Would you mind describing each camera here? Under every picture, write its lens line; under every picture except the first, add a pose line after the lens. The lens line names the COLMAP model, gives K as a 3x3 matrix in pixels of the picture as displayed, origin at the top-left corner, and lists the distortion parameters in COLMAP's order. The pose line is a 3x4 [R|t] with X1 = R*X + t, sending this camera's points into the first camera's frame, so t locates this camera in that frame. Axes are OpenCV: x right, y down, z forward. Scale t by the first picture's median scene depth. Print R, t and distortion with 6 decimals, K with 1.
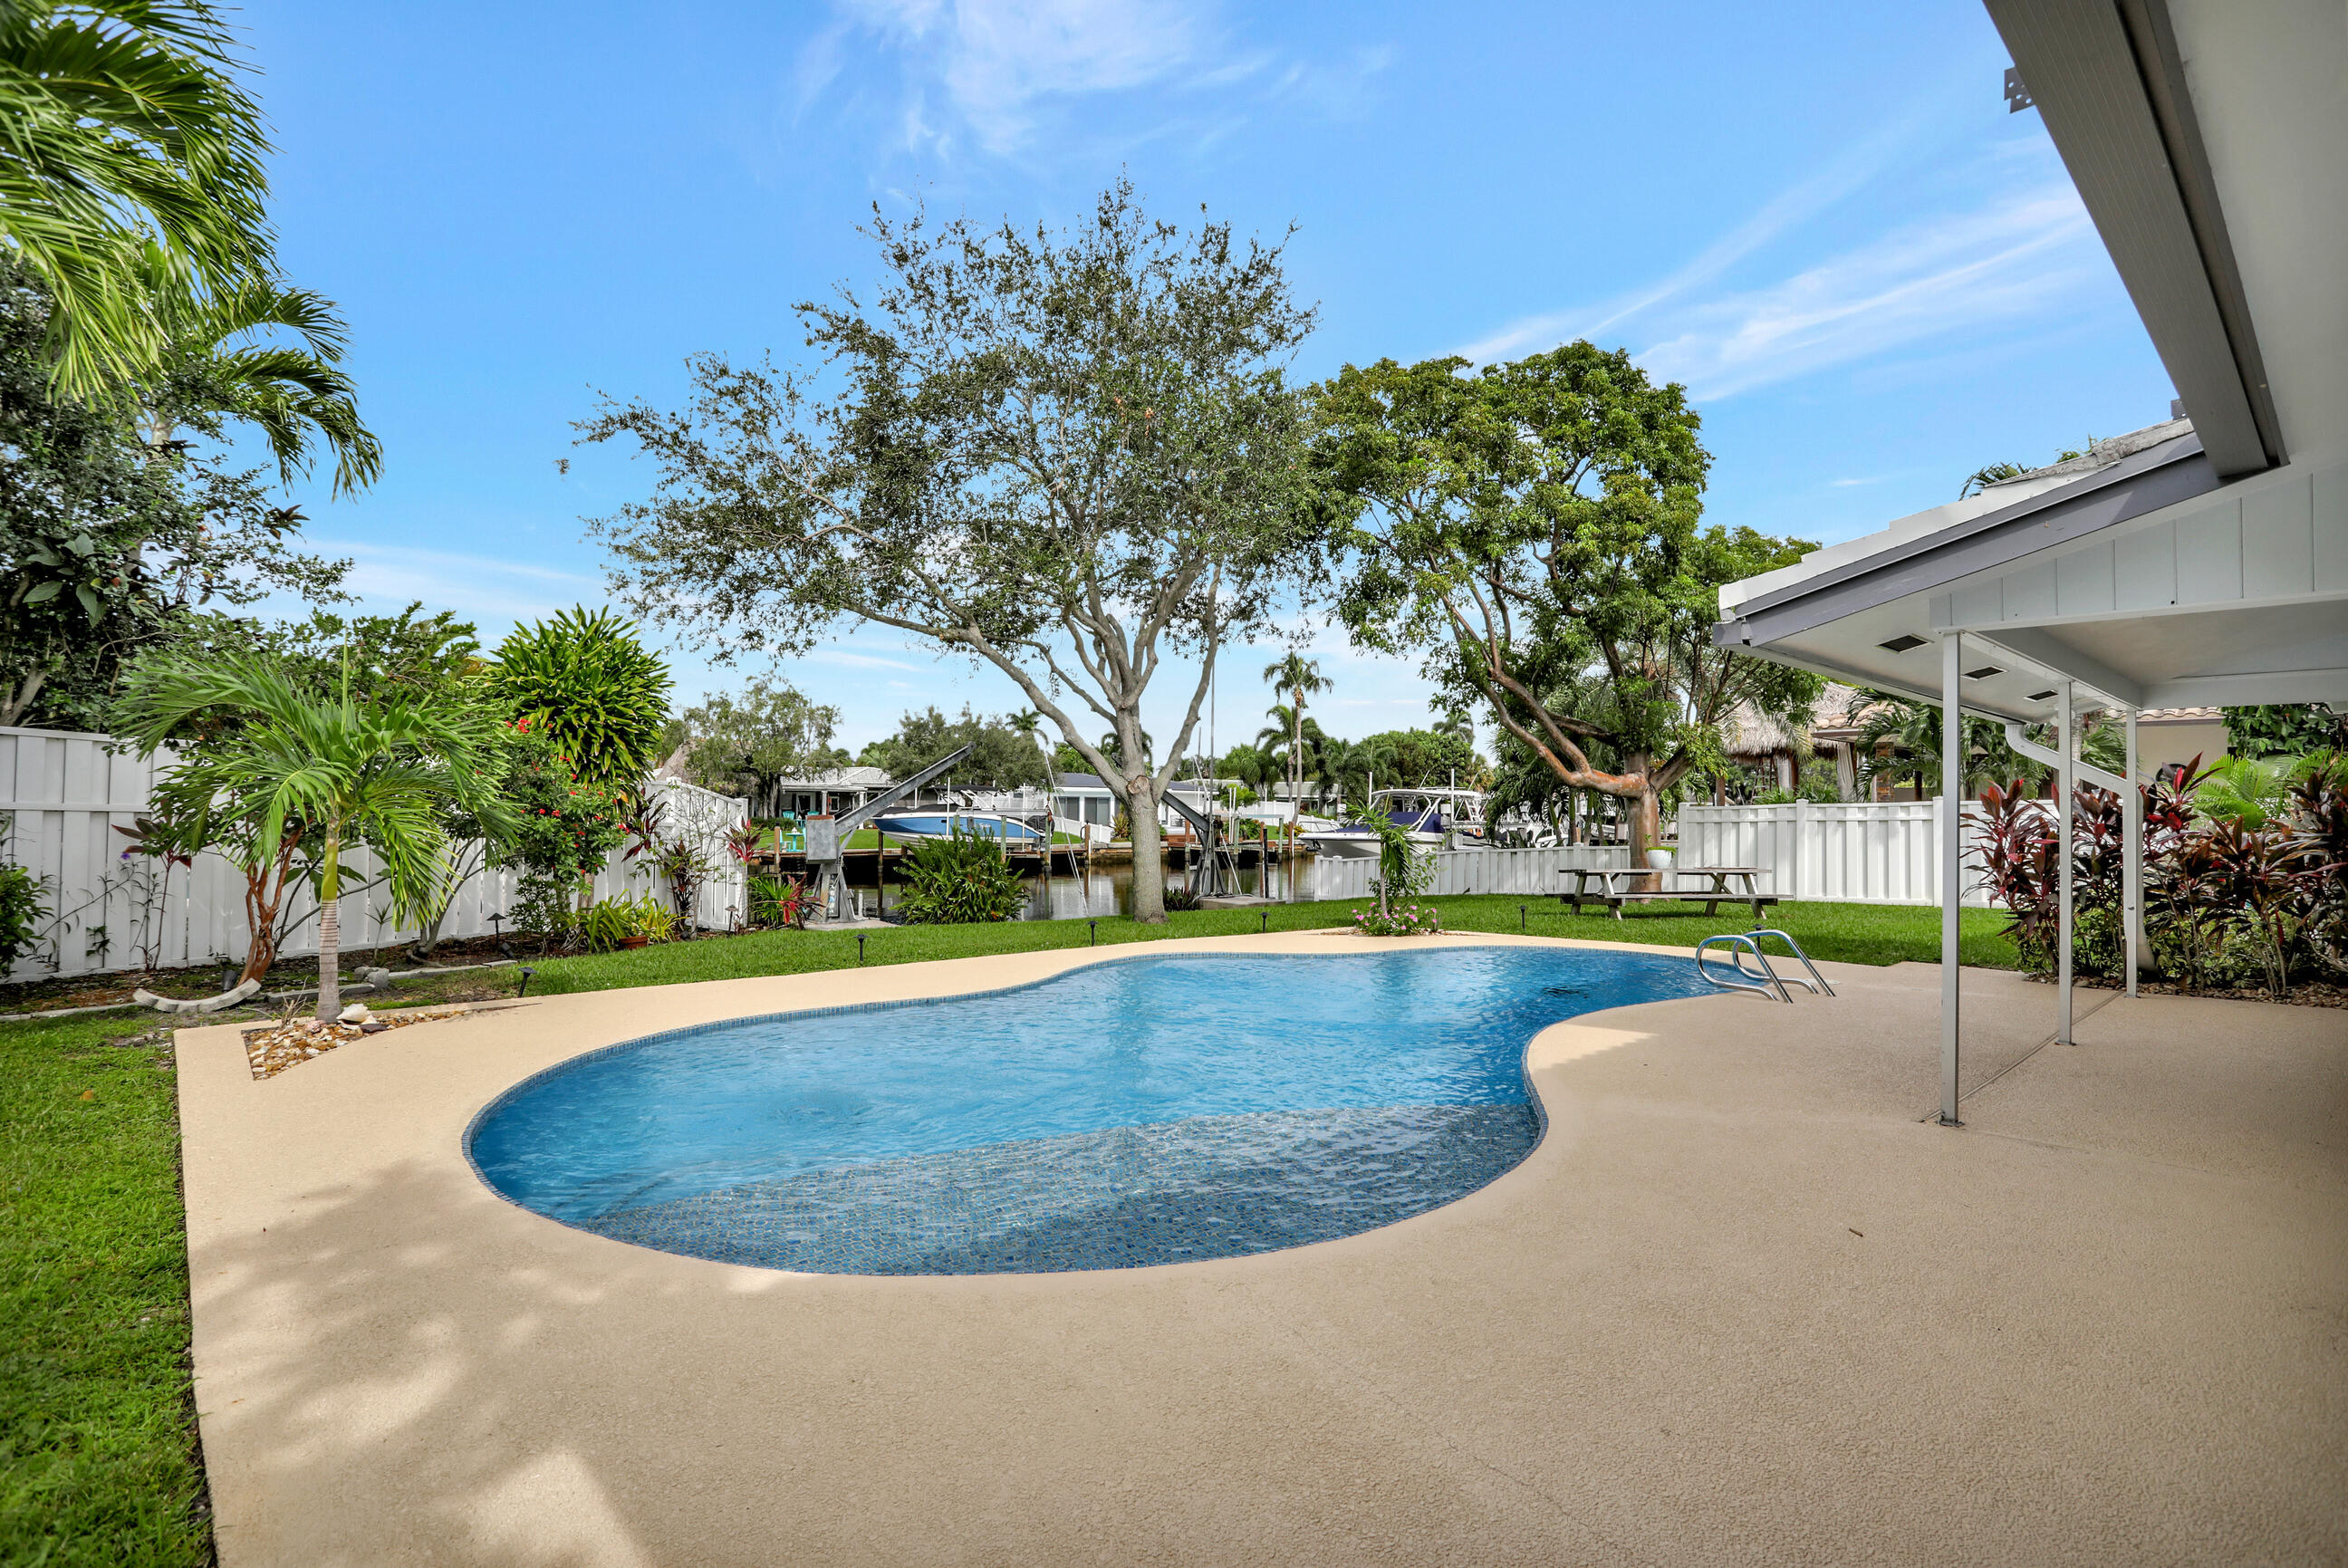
lens RADIAL K [[1138.6, 0, 1174.0], [0, 1138.6, 784.0], [0, 0, 1]] dist [-0.001698, -0.000067]
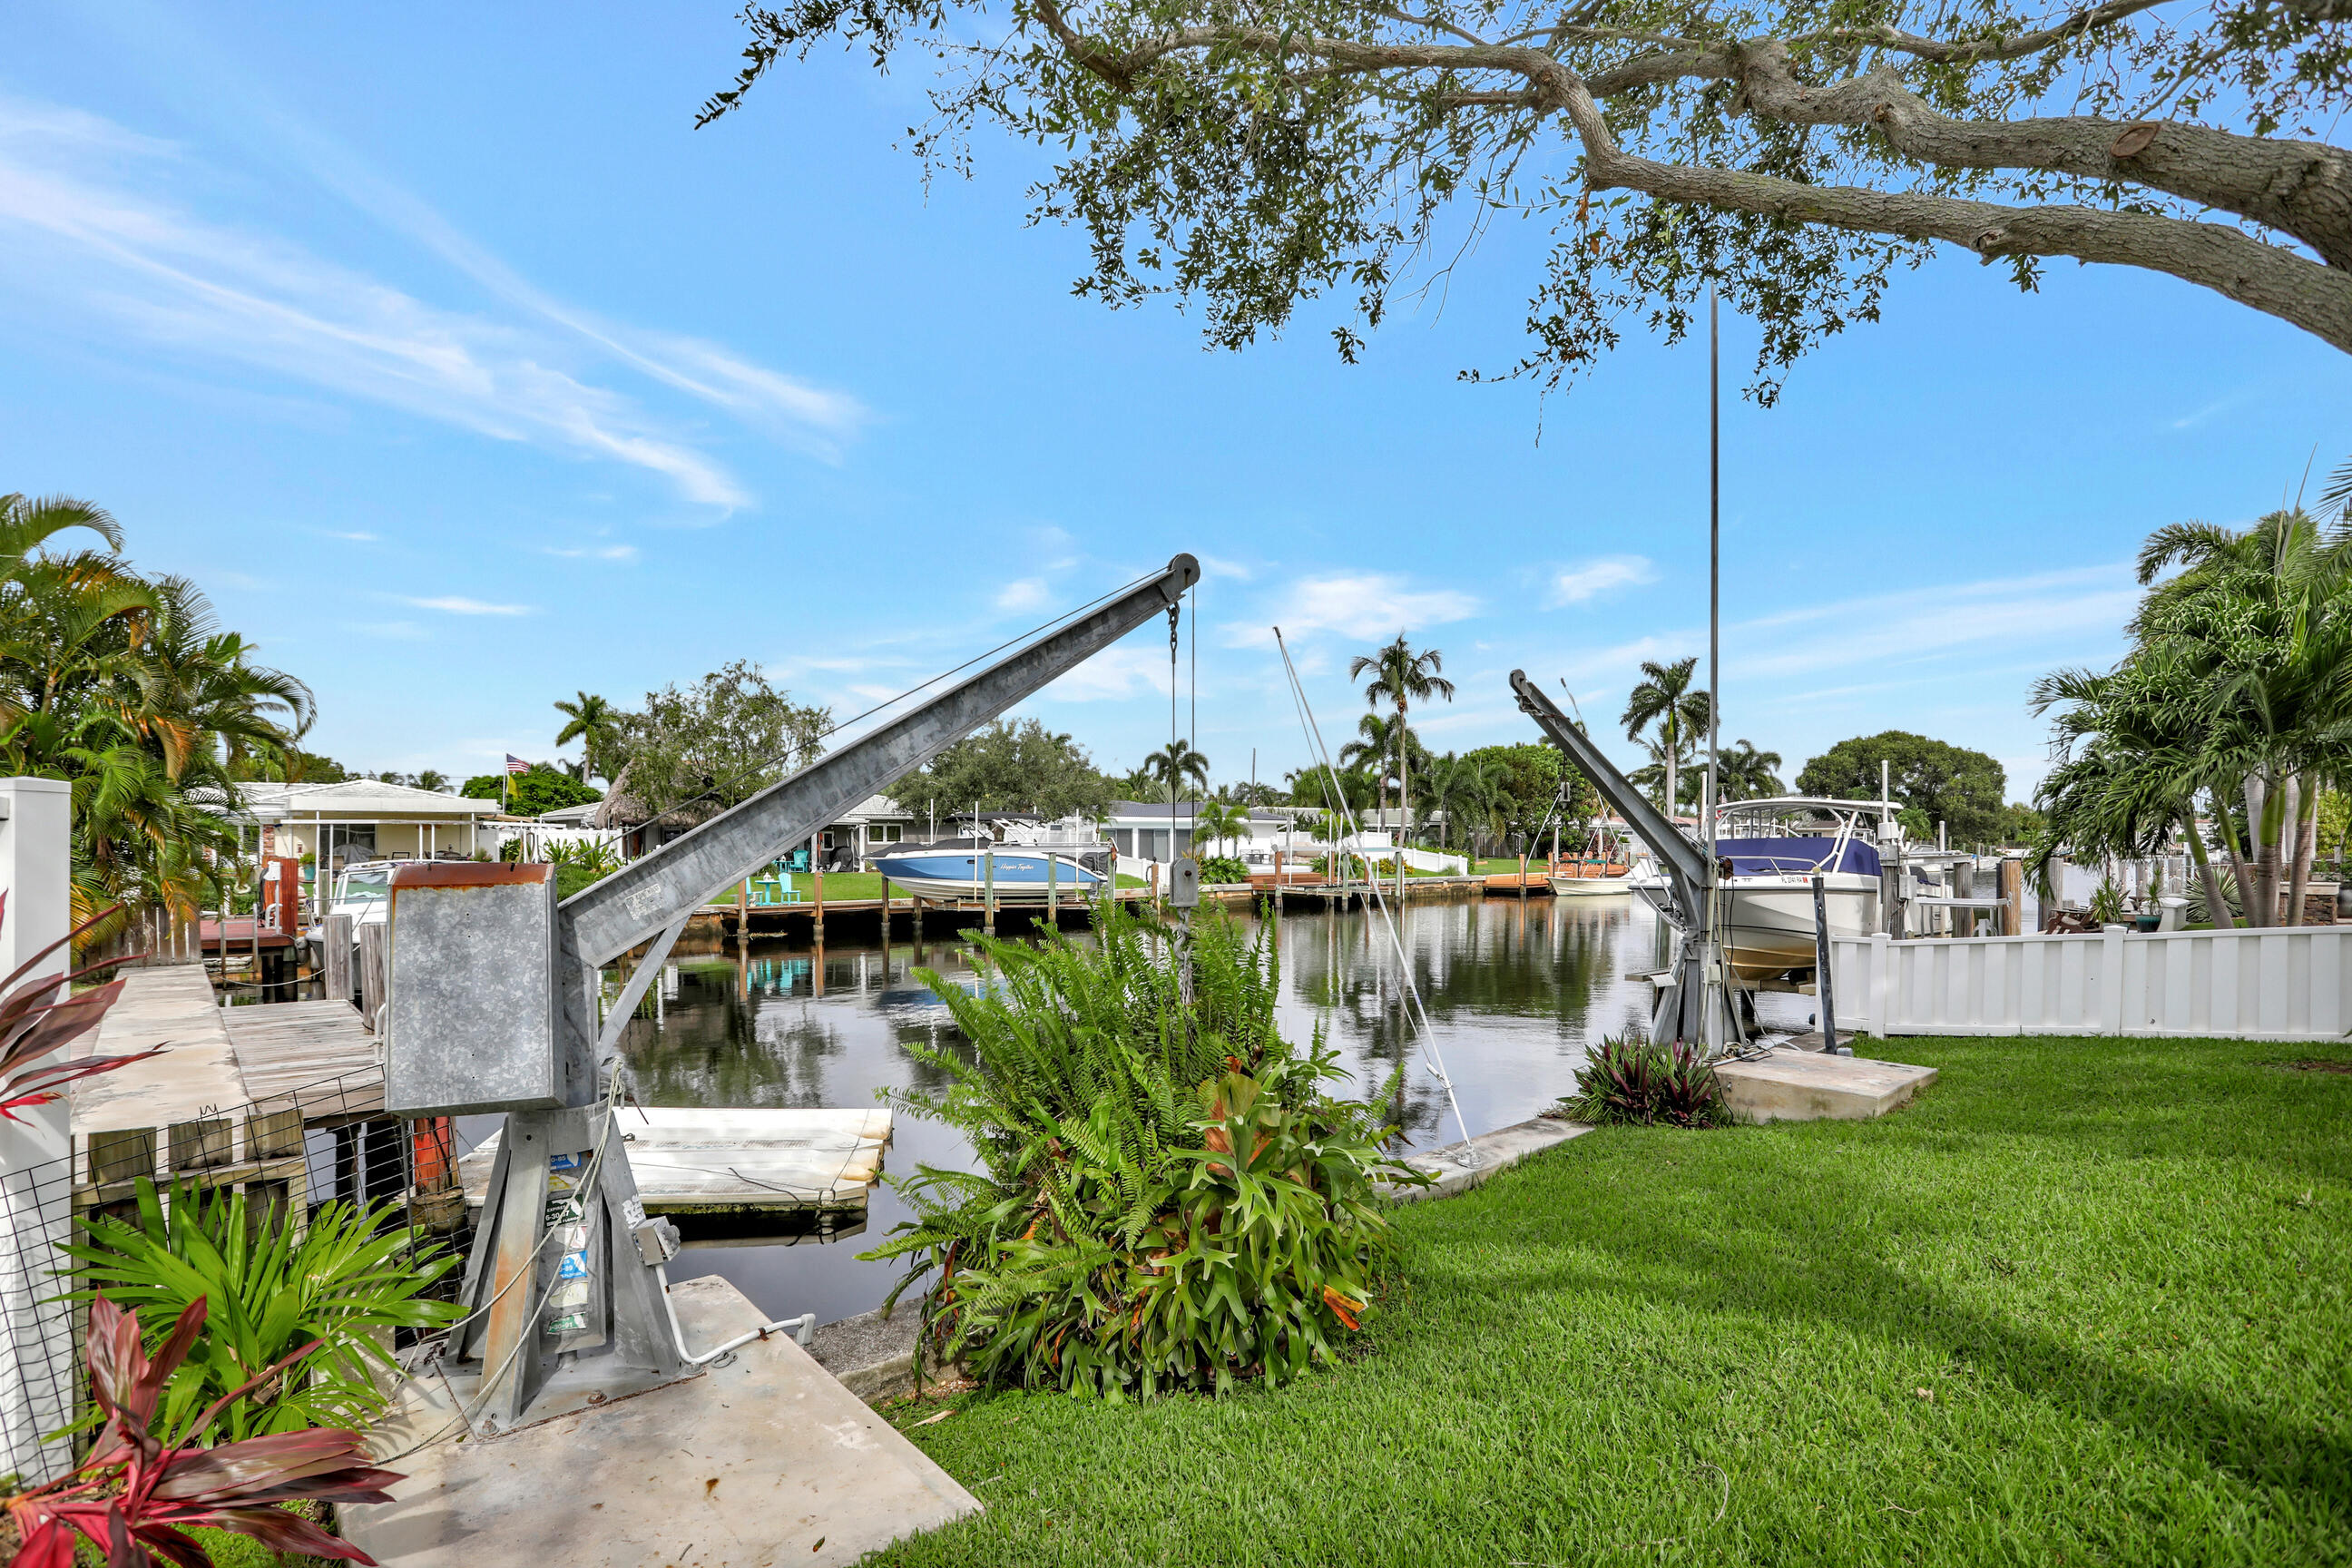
lens RADIAL K [[1161.1, 0, 1188.7], [0, 1161.1, 845.9], [0, 0, 1]] dist [-0.028884, -0.000046]
pose [[0.999928, -0.011823, -0.001939, -0.050626], [0.011865, 0.999665, 0.022990, 0.006055], [0.001666, -0.023012, 0.999734, 0.214756]]
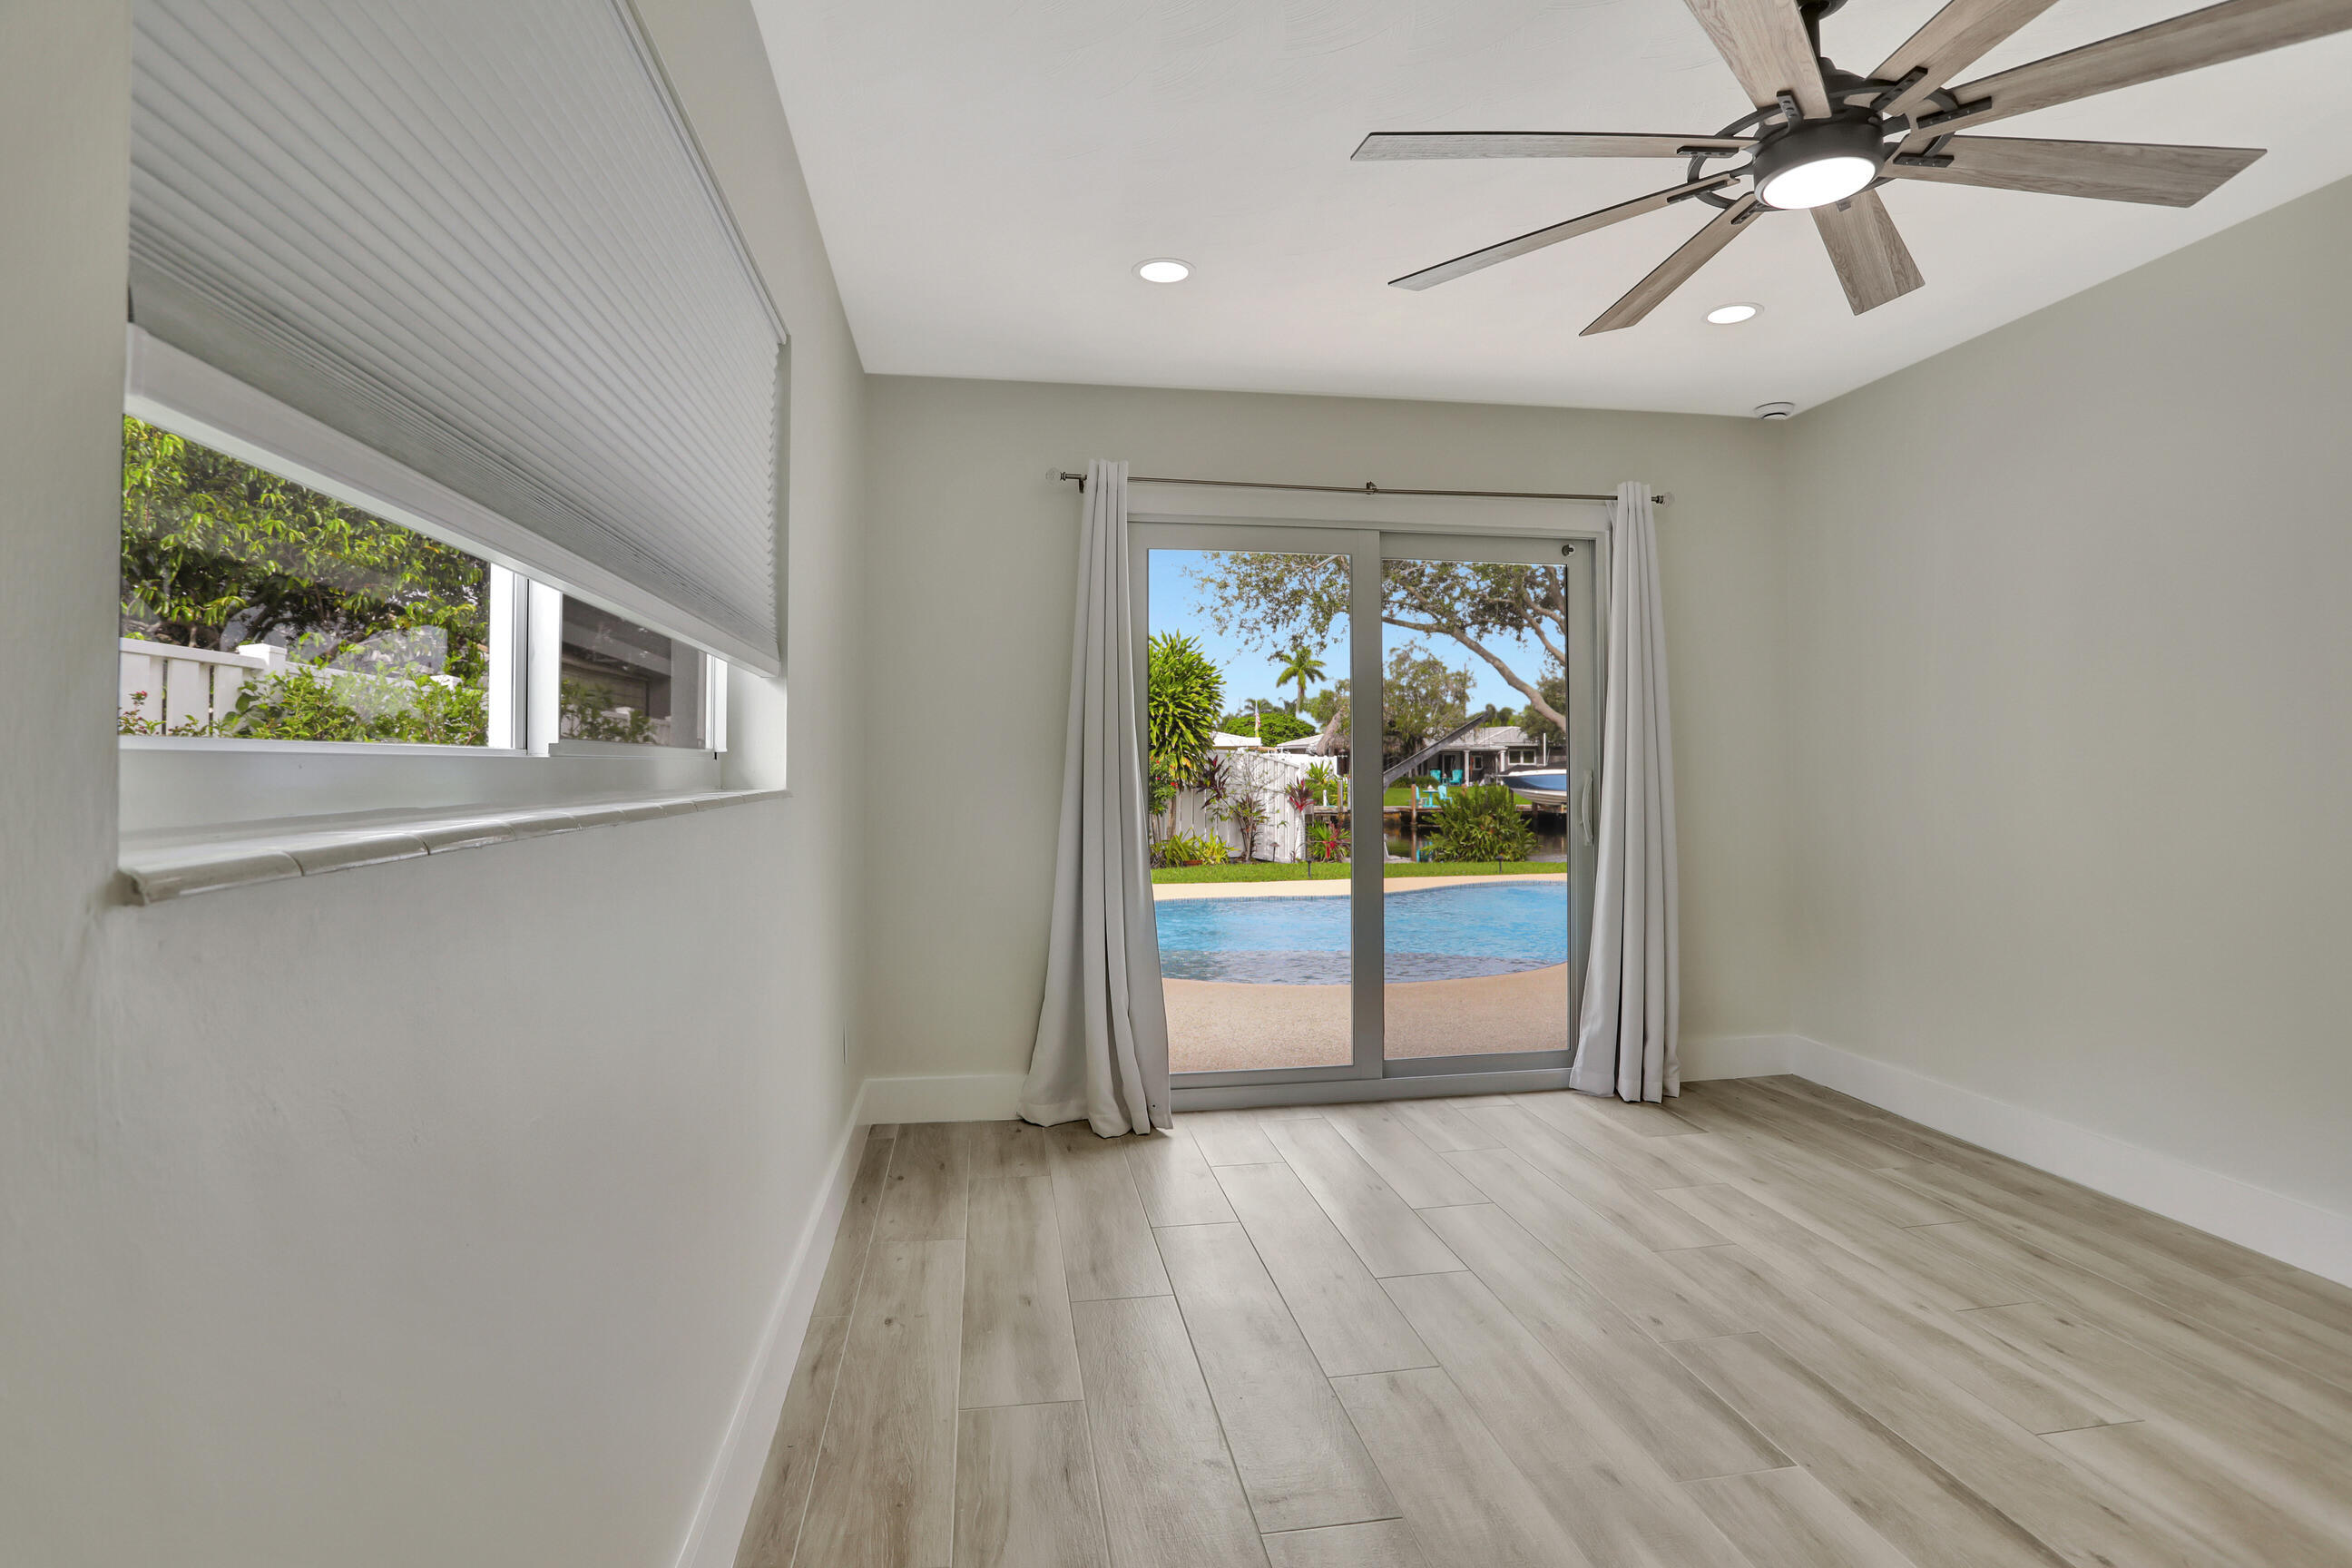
lens RADIAL K [[1140.6, 0, 1176.0], [0, 1140.6, 784.0], [0, 0, 1]] dist [-0.001698, -0.000067]
pose [[0.835600, -0.006913, -0.549295, 0.053840], [0.027105, 0.999222, 0.028658, -0.000725], [0.548669, -0.038835, 0.835137, -0.040243]]
